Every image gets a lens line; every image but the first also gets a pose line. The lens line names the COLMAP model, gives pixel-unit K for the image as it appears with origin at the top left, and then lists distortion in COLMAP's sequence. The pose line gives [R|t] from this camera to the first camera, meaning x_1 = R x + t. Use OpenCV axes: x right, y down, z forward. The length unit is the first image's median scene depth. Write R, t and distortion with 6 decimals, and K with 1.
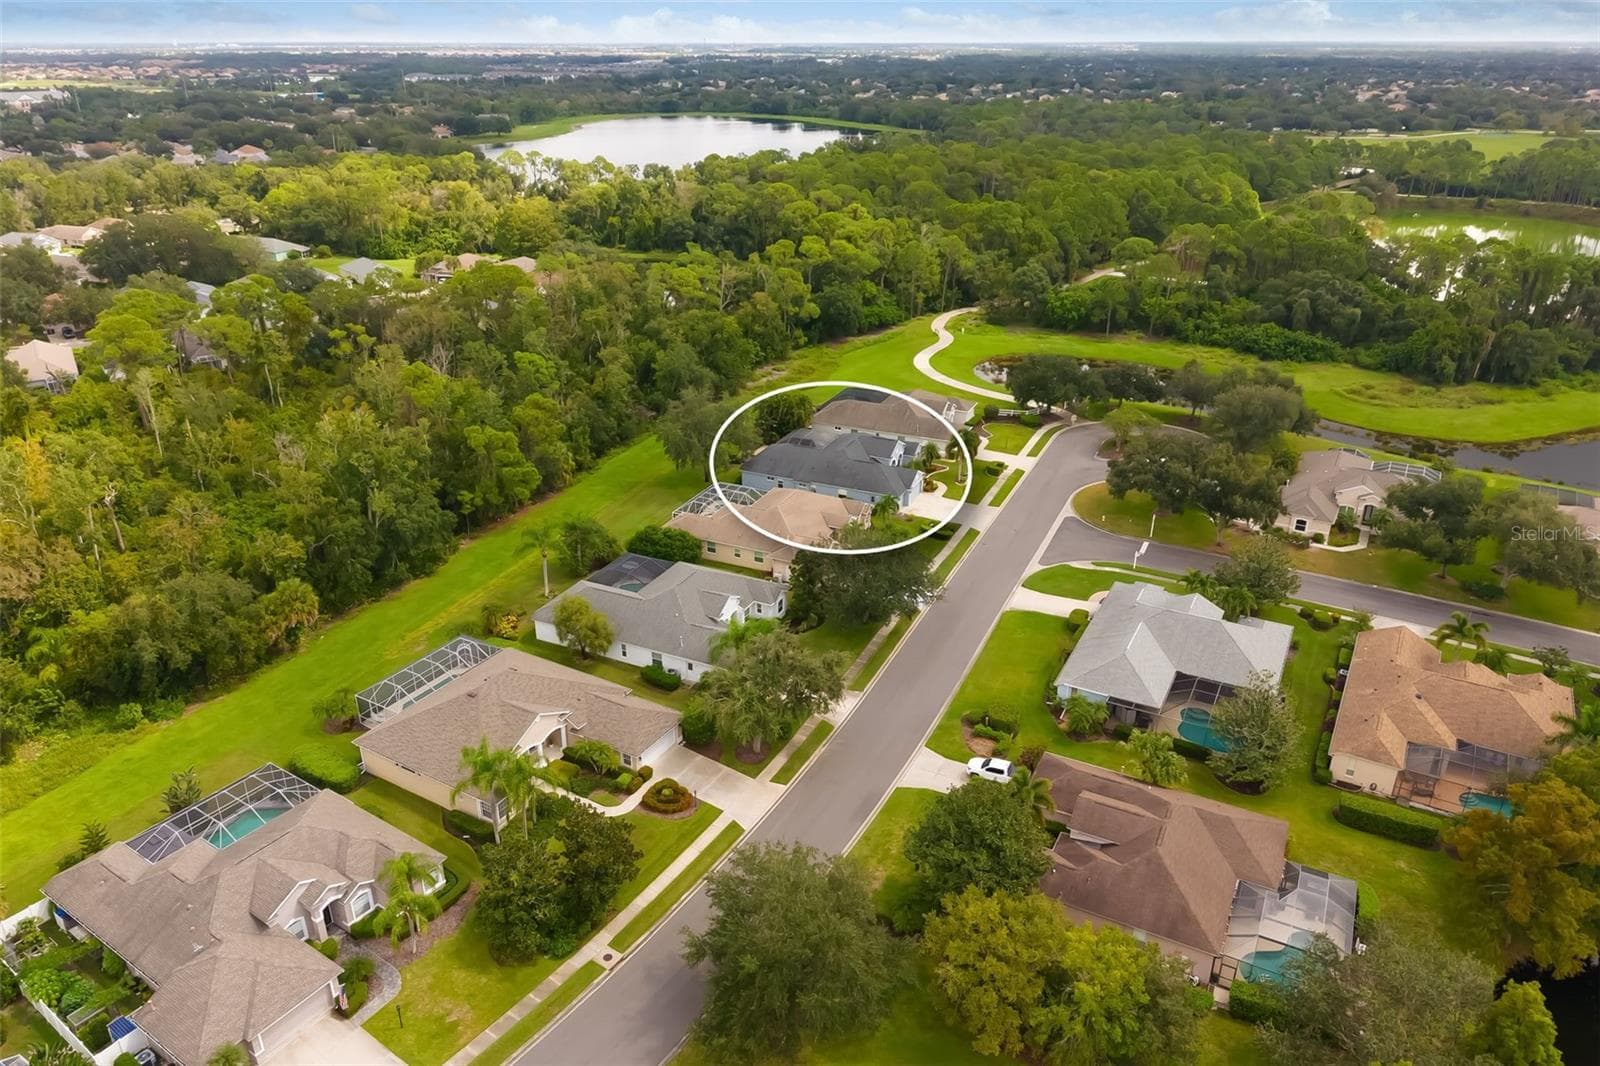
lens RADIAL K [[1099.4, 0, 800.0], [0, 1099.4, 533.0], [0, 0, 1]] dist [0.050141, -0.048886]
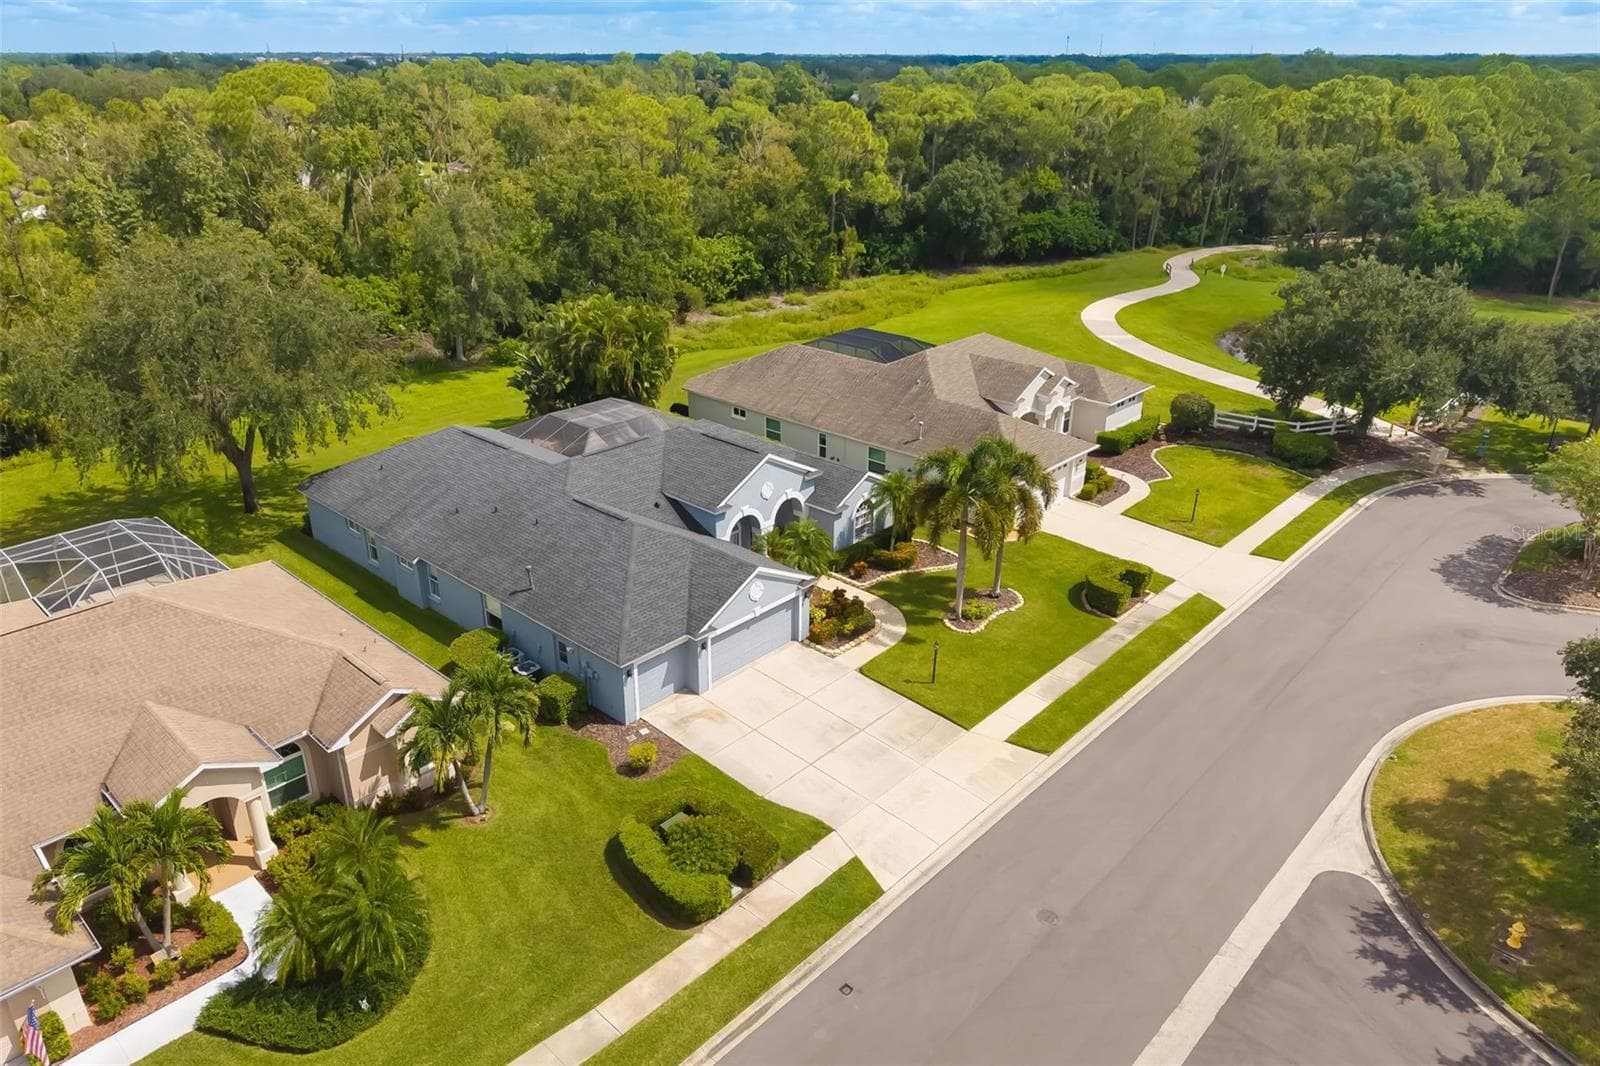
lens RADIAL K [[1099.4, 0, 800.0], [0, 1099.4, 533.0], [0, 0, 1]] dist [0.050141, -0.048886]
pose [[0.952464, 0.128058, -0.276428, 0.156310], [-0.131192, 0.991331, 0.007205, -0.056459], [0.274955, 0.029402, 0.961007, 0.607444]]
